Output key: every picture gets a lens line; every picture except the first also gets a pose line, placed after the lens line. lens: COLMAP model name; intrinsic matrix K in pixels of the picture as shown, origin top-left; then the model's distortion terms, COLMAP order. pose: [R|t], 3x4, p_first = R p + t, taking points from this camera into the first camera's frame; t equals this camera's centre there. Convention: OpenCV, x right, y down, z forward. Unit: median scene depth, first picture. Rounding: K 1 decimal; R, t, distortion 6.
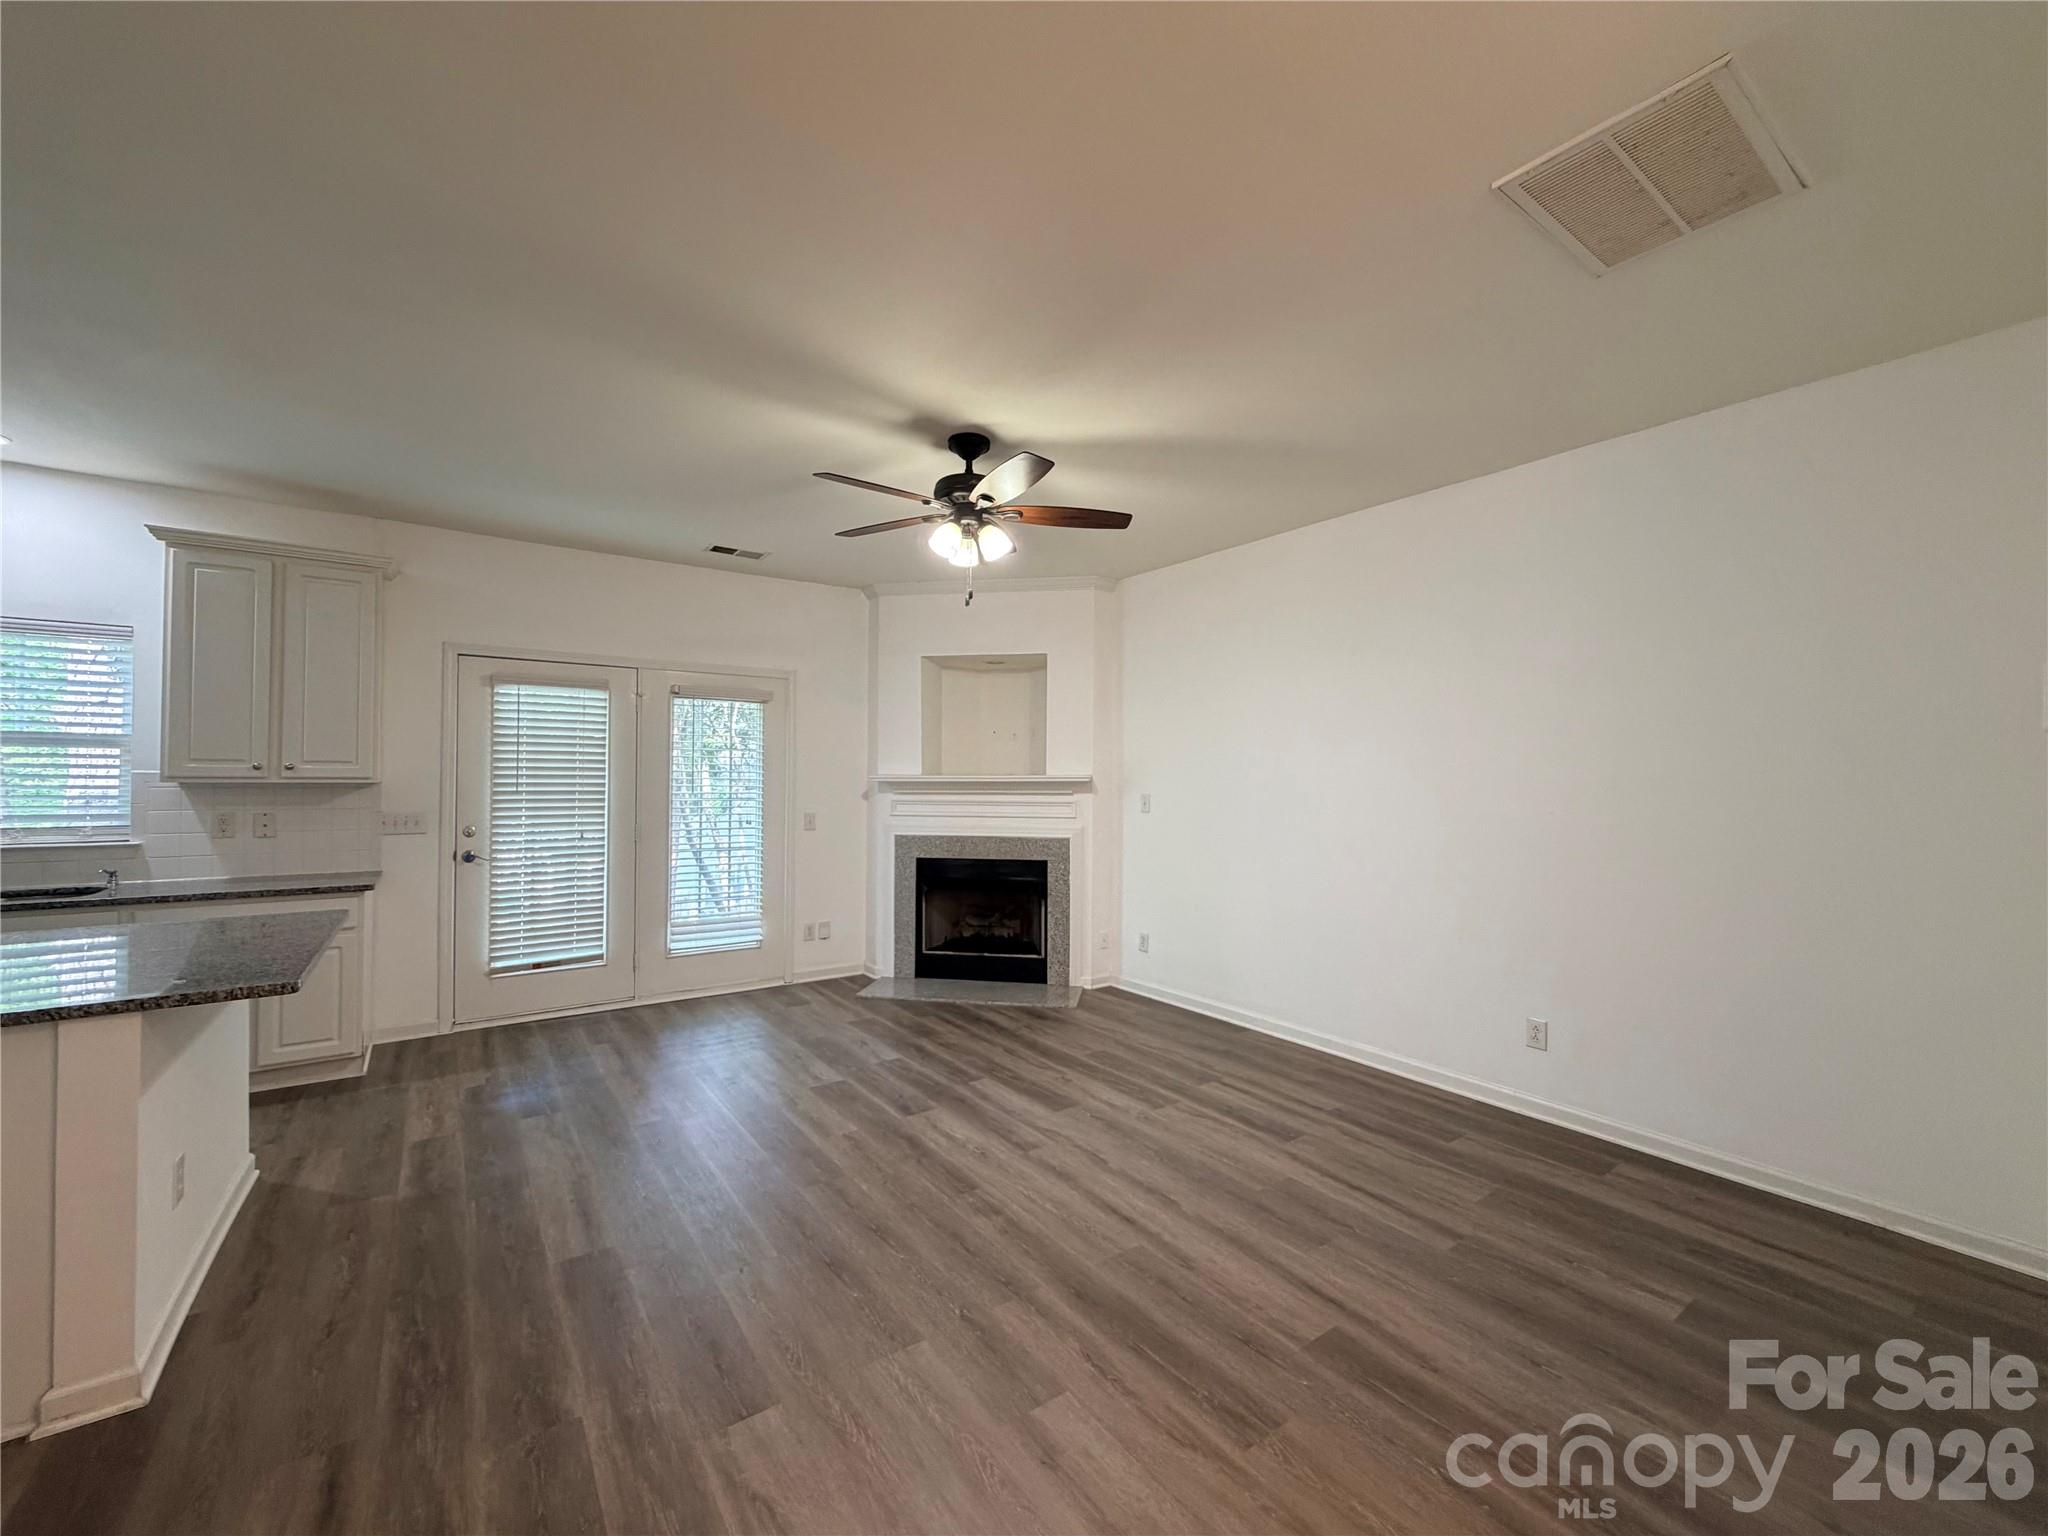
lens RADIAL K [[818.0, 0, 1019.5], [0, 818.0, 768.0], [0, 0, 1]] dist [0.000733, -0.000455]
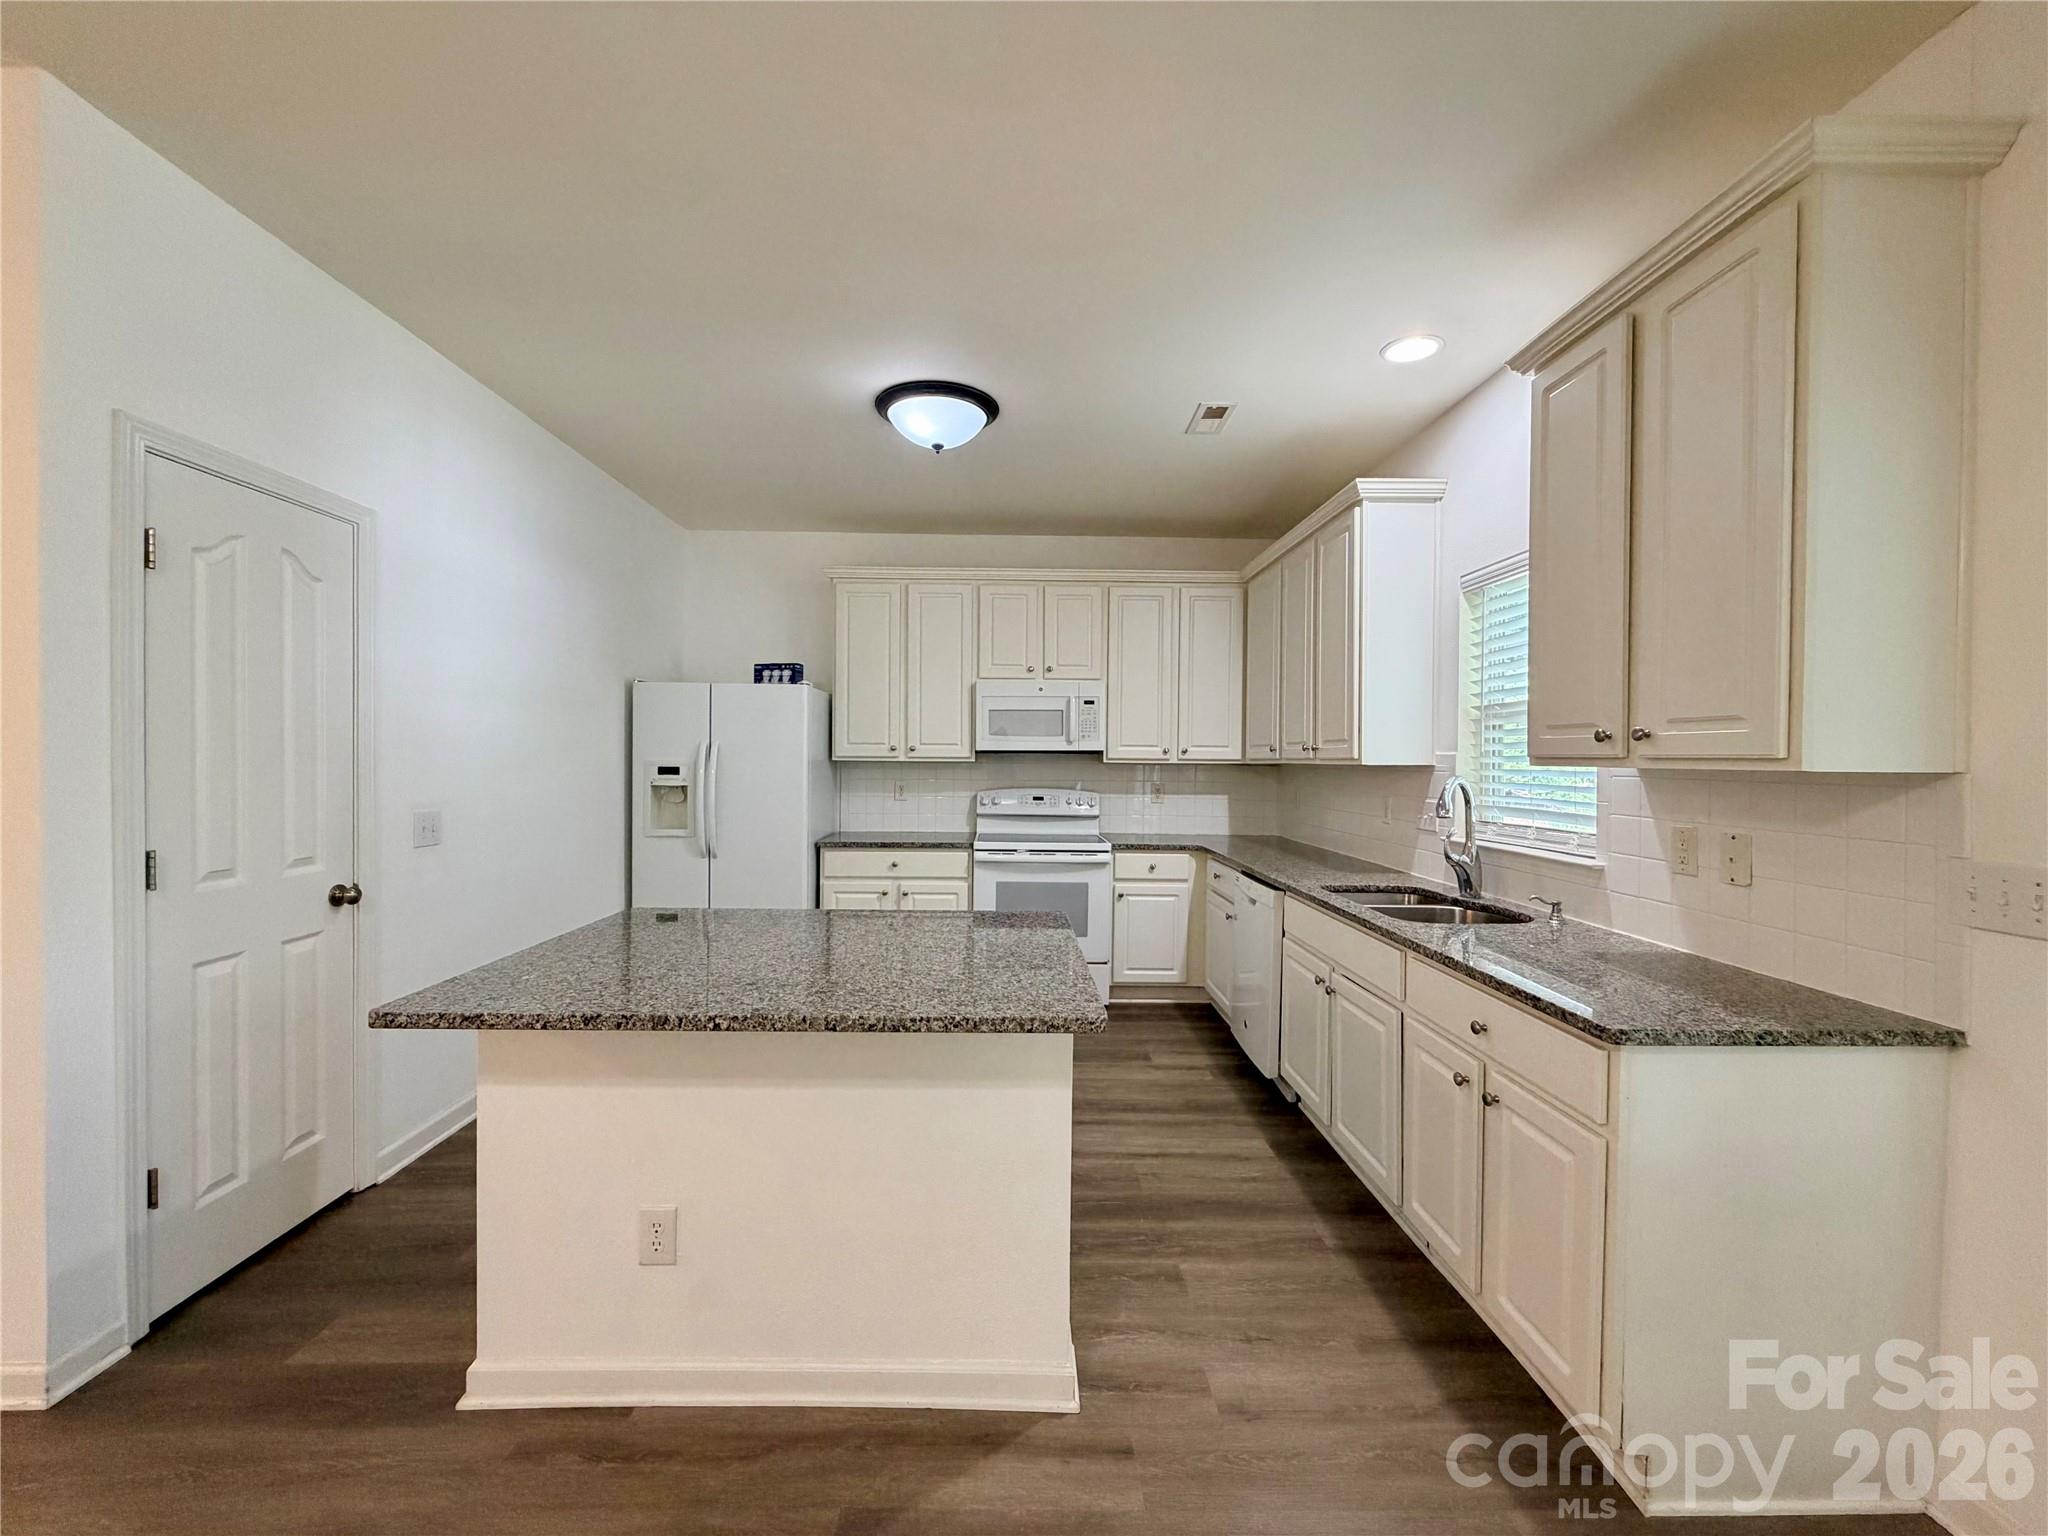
lens RADIAL K [[818.0, 0, 1019.5], [0, 818.0, 768.0], [0, 0, 1]] dist [0.000733, -0.000455]
pose [[-0.560300, -0.001826, -0.828288, -0.276772], [-0.004542, 0.999989, 0.000869, 0.017307], [0.828277, 0.004249, -0.560302, 0.876553]]
